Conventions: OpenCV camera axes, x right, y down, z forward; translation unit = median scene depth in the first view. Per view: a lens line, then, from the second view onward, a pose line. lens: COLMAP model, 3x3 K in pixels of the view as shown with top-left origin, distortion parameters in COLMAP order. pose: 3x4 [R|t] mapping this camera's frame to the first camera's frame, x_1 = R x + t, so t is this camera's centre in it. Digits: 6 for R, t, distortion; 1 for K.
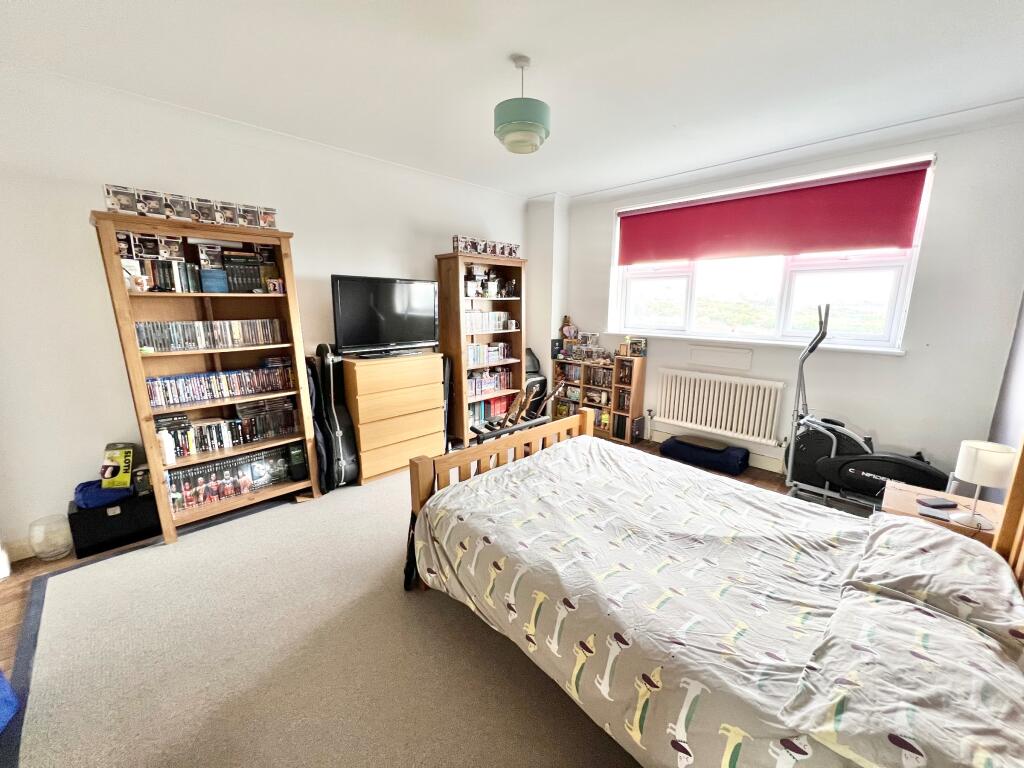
lens RADIAL K [[408.7, 0, 511.2], [0, 408.7, 385.0], [0, 0, 1]] dist [-0.001338, 0.000236]
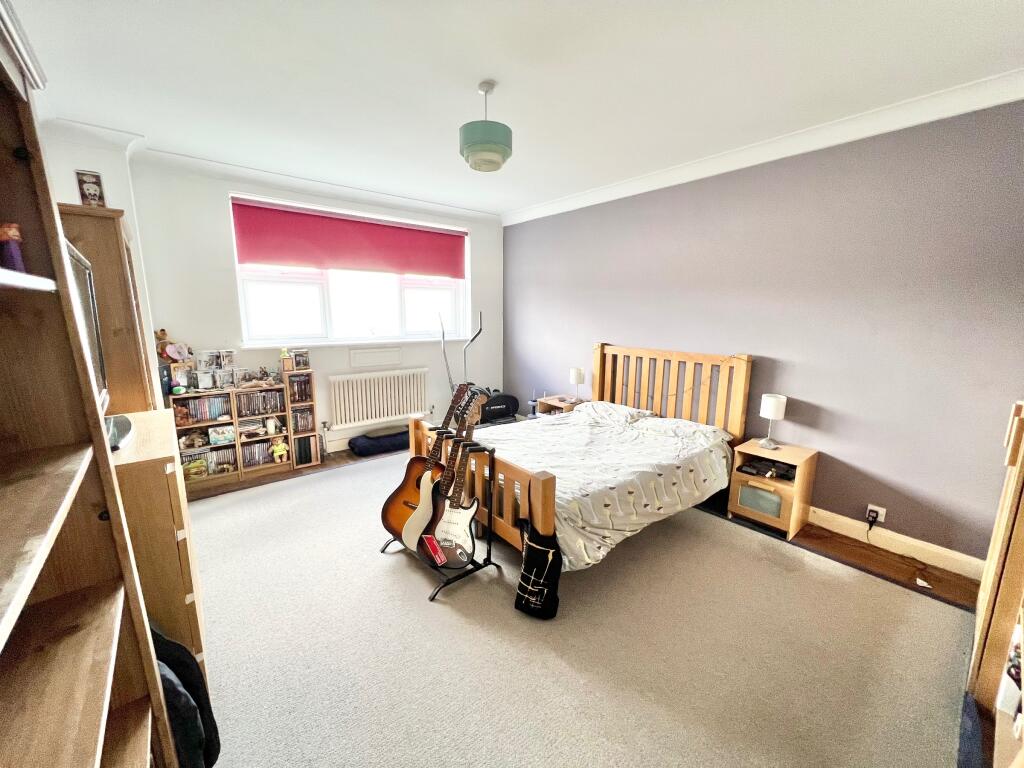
lens RADIAL K [[408.7, 0, 511.2], [0, 408.7, 385.0], [0, 0, 1]] dist [-0.001338, 0.000236]
pose [[0.099972, -0.177214, 0.979082, -0.599975], [0.191747, 0.968998, 0.155810, -0.098521], [-0.976339, 0.172159, 0.130853, 0.486720]]
